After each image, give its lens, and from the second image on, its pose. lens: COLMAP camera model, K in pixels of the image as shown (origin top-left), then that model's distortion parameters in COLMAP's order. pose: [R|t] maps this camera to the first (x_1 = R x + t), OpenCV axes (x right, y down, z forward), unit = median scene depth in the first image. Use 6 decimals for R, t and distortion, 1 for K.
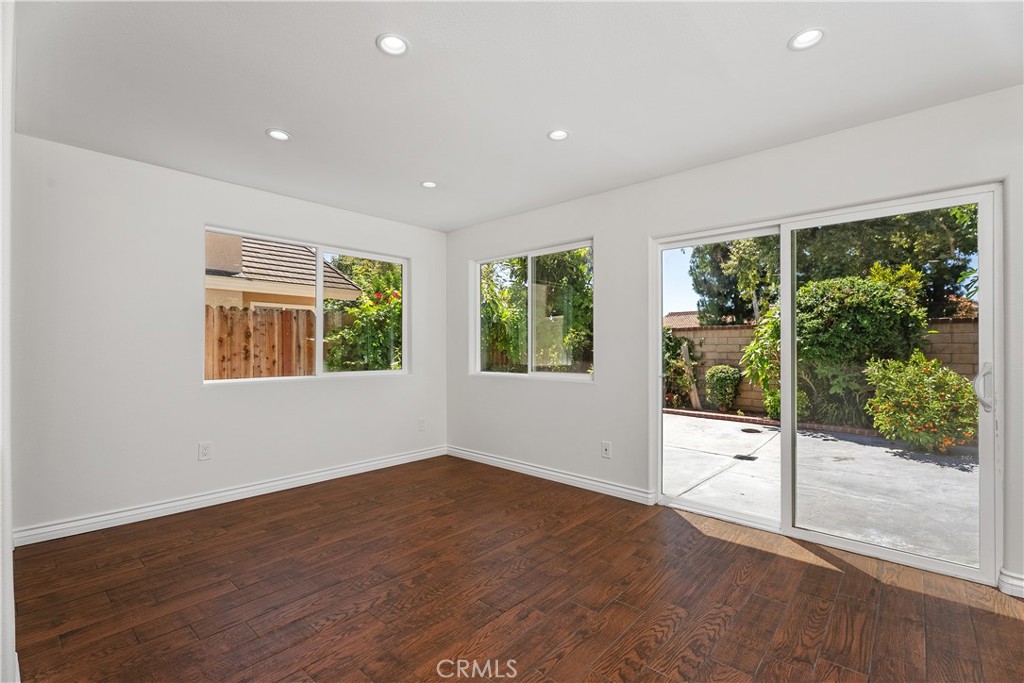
lens RADIAL K [[450.9, 0, 513.7], [0, 450.9, 343.6], [0, 0, 1]] dist [0.003881, 0.000318]
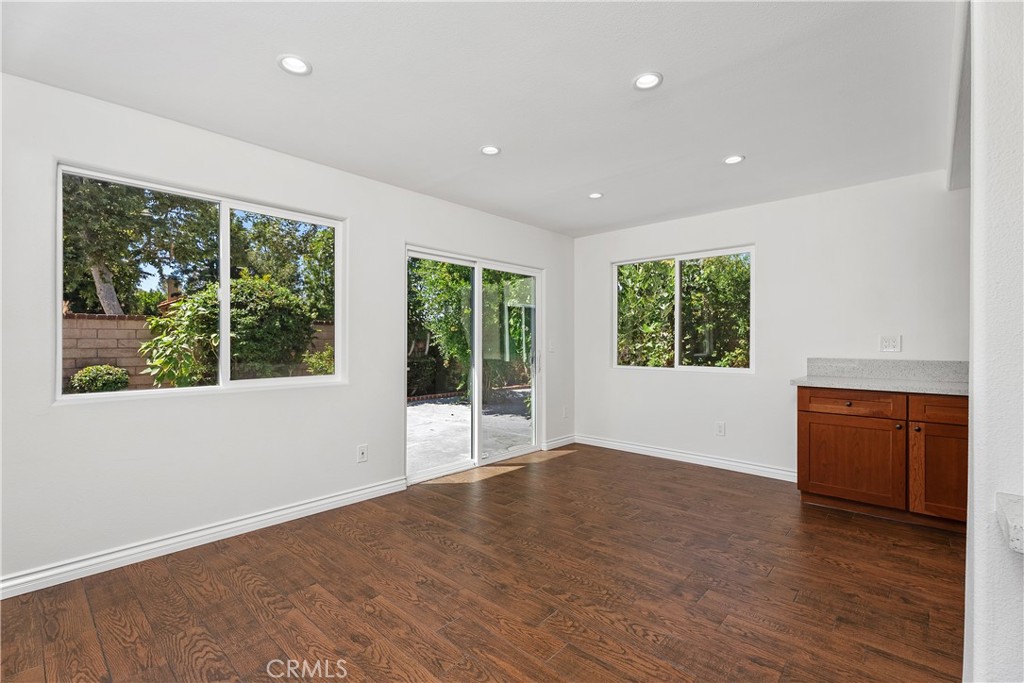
lens RADIAL K [[450.9, 0, 517.3], [0, 450.9, 339.8], [0, 0, 1]] dist [0.003881, 0.000318]
pose [[0.013446, 0.005801, 0.999893, -0.878217], [-0.010013, 0.999934, -0.005667, 0.003982], [-0.999859, -0.009936, 0.013504, 0.816172]]
